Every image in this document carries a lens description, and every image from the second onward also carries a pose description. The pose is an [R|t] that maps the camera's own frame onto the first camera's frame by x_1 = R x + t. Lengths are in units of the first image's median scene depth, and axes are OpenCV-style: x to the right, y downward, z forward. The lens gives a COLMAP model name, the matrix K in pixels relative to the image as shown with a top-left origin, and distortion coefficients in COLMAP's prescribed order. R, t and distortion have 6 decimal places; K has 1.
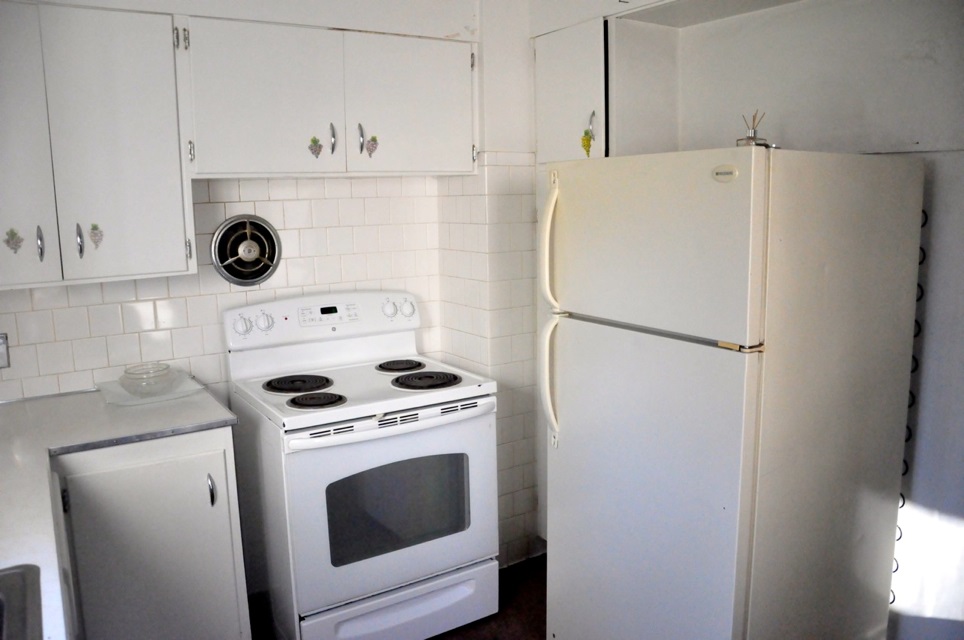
lens RADIAL K [[746.9, 0, 480.1], [0, 746.9, 328.9], [0, 0, 1]] dist [-0.109281, 0.000631]
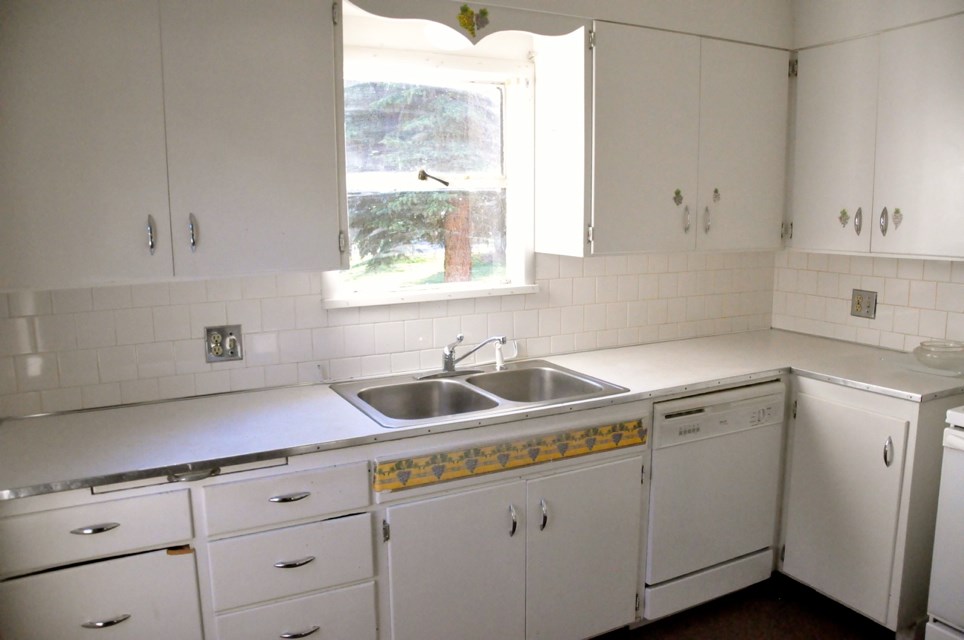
lens RADIAL K [[746.9, 0, 480.1], [0, 746.9, 328.9], [0, 0, 1]] dist [-0.109281, 0.000631]
pose [[-0.088189, 0.174693, -0.980666, 0.719152], [-0.149654, 0.971003, 0.186430, -0.069992], [0.984798, 0.163202, -0.059488, 0.426275]]
